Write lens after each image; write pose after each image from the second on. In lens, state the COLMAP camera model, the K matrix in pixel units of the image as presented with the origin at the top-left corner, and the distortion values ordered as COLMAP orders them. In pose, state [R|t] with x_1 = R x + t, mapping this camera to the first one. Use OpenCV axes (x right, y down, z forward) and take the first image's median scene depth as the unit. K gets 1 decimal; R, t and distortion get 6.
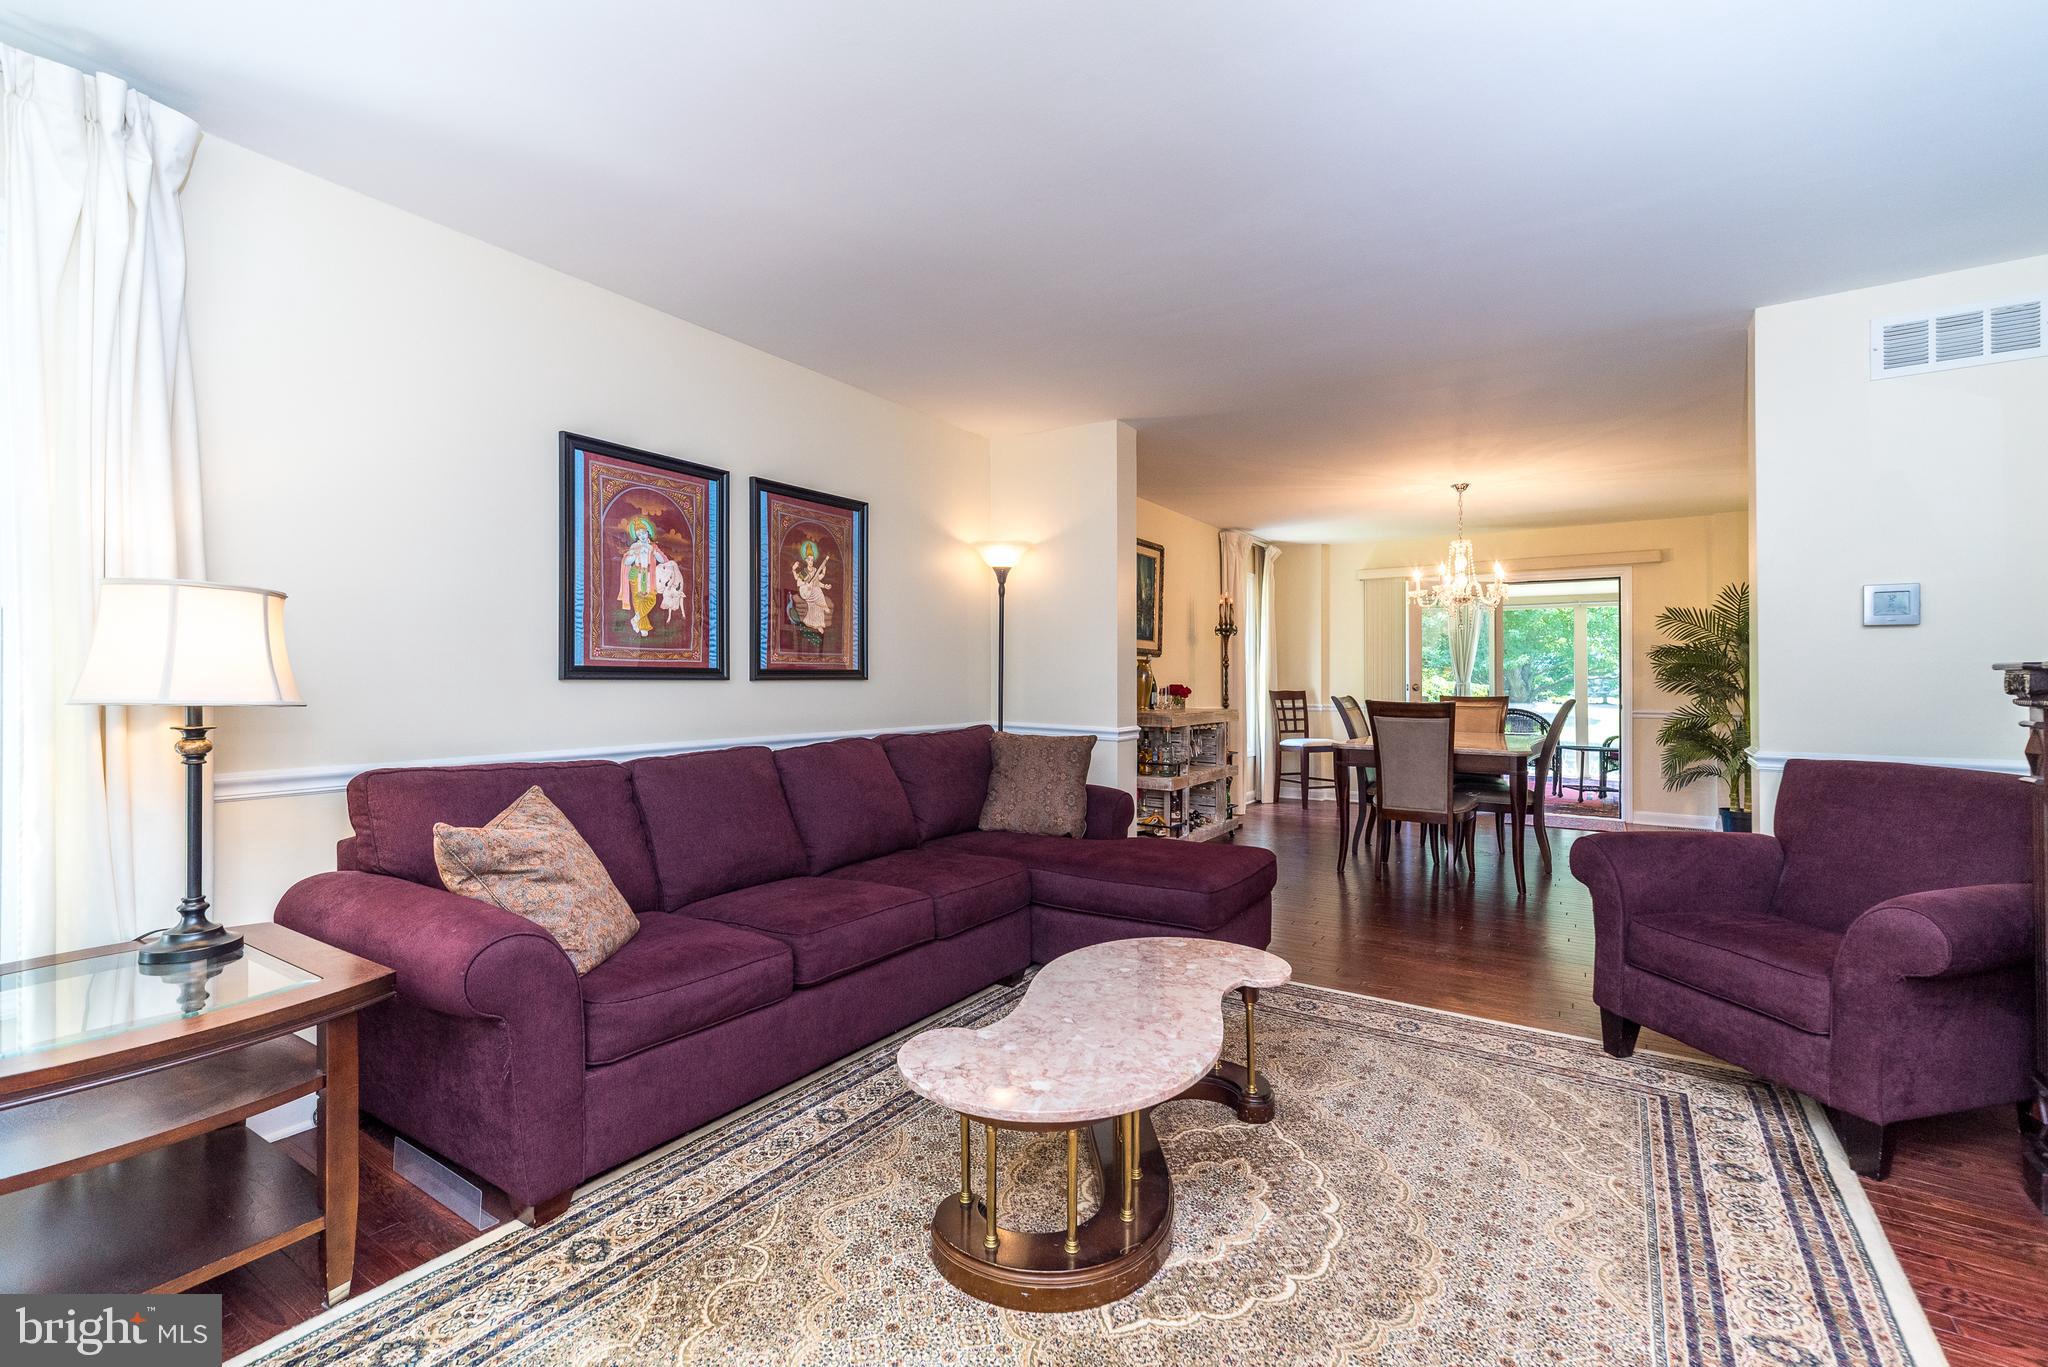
lens RADIAL K [[909.0, 0, 1024.0], [0, 909.0, 683.5], [0, 0, 1]] dist [-0.000536, 0.007055]
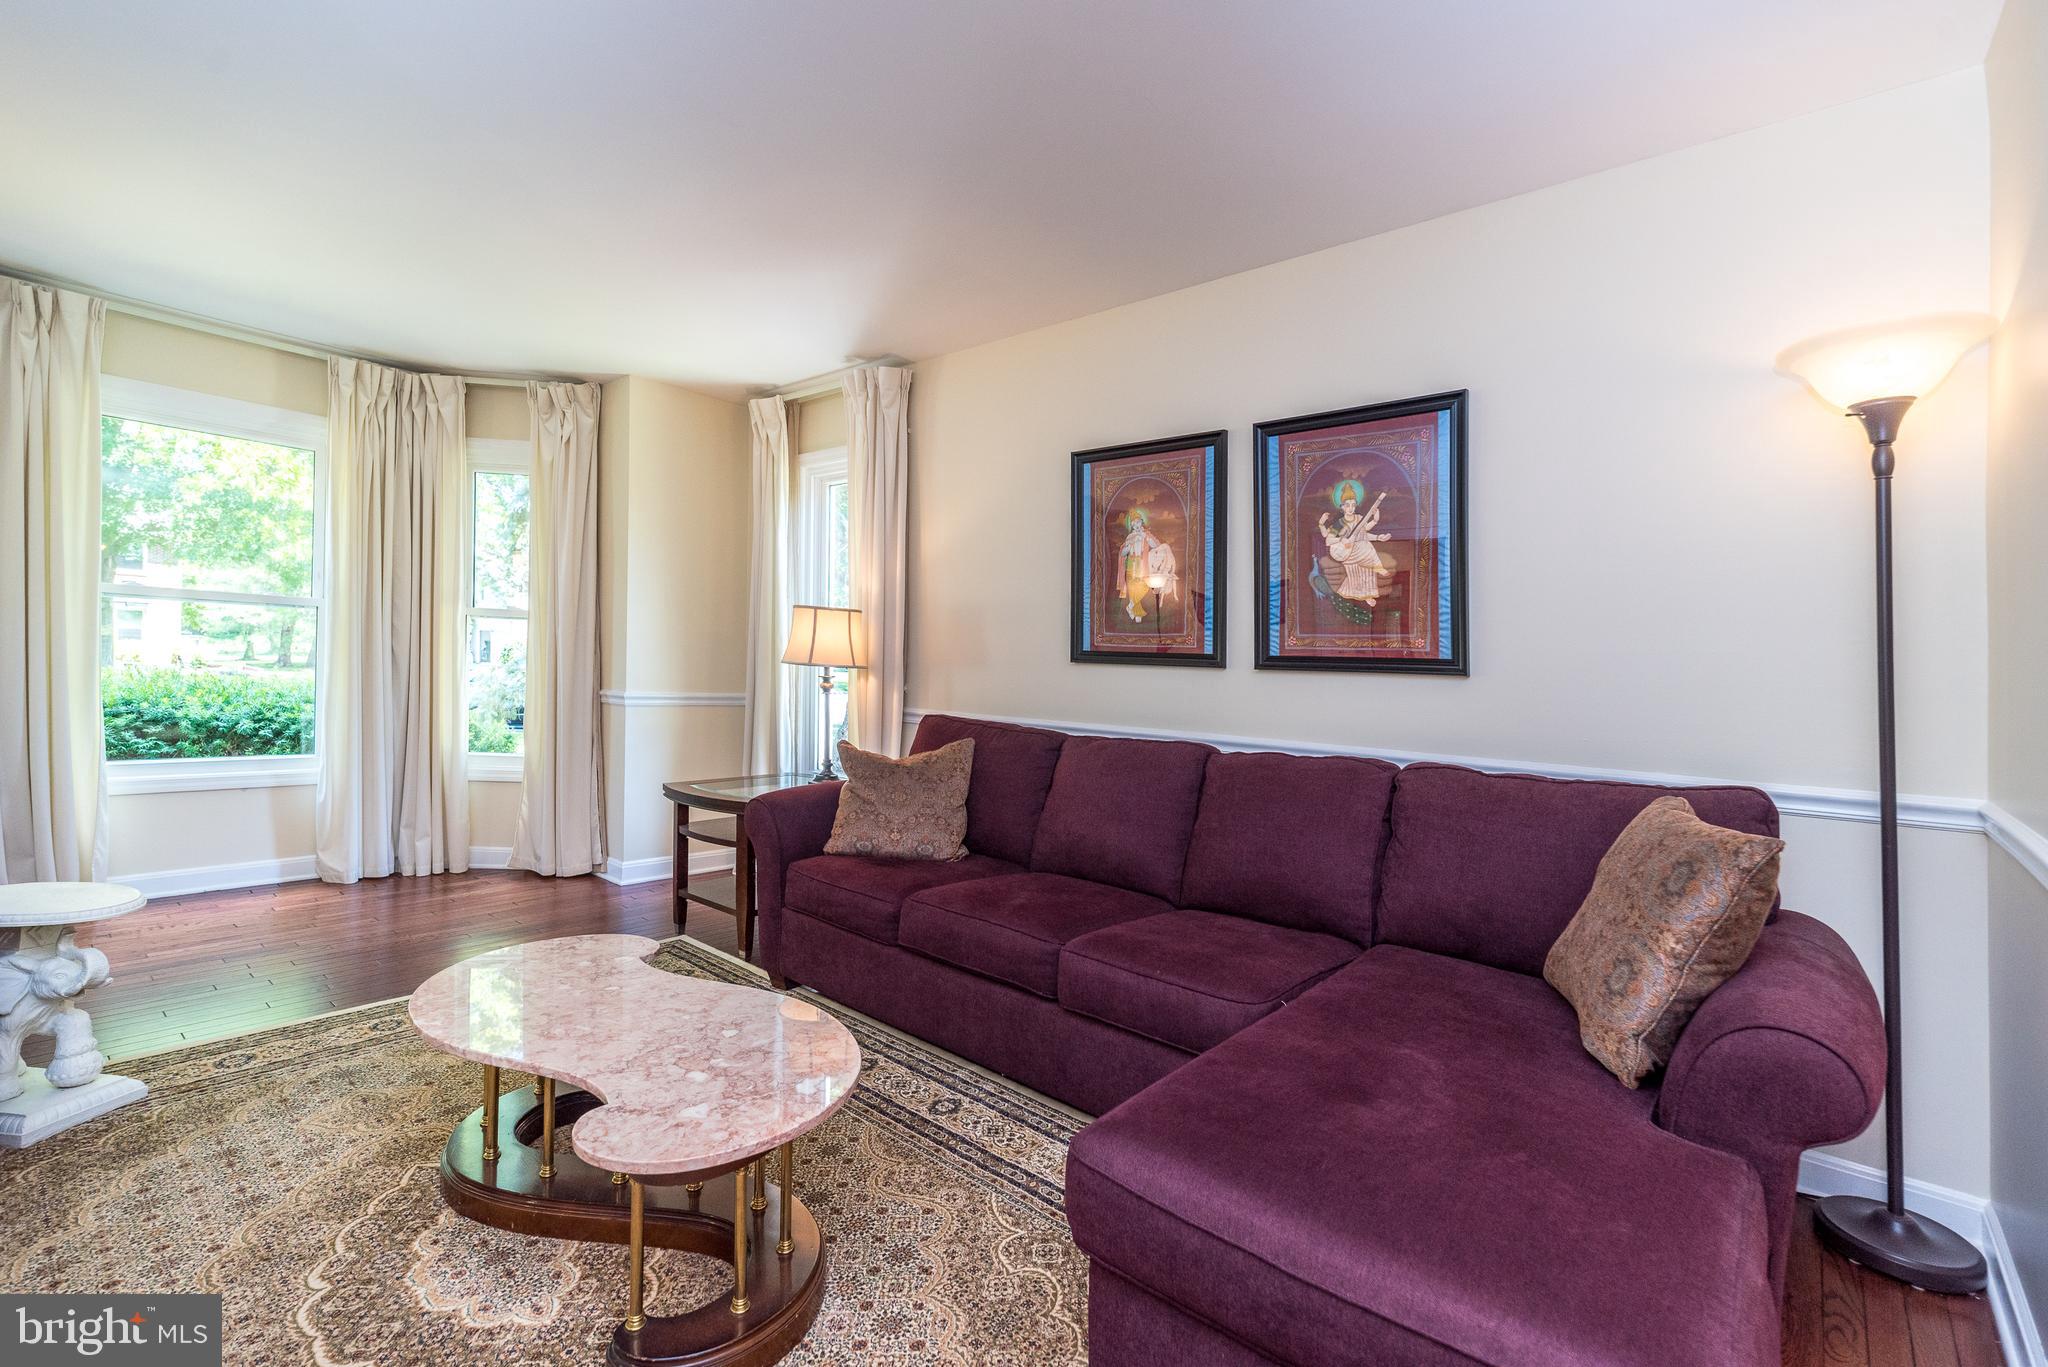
lens RADIAL K [[909.0, 0, 1024.0], [0, 909.0, 683.5], [0, 0, 1]] dist [-0.000536, 0.007055]
pose [[-0.136892, 0.013227, -0.990498, 0.602230], [-0.042449, 0.998914, 0.019207, 0.002992], [0.989676, 0.044675, -0.136182, 0.984554]]
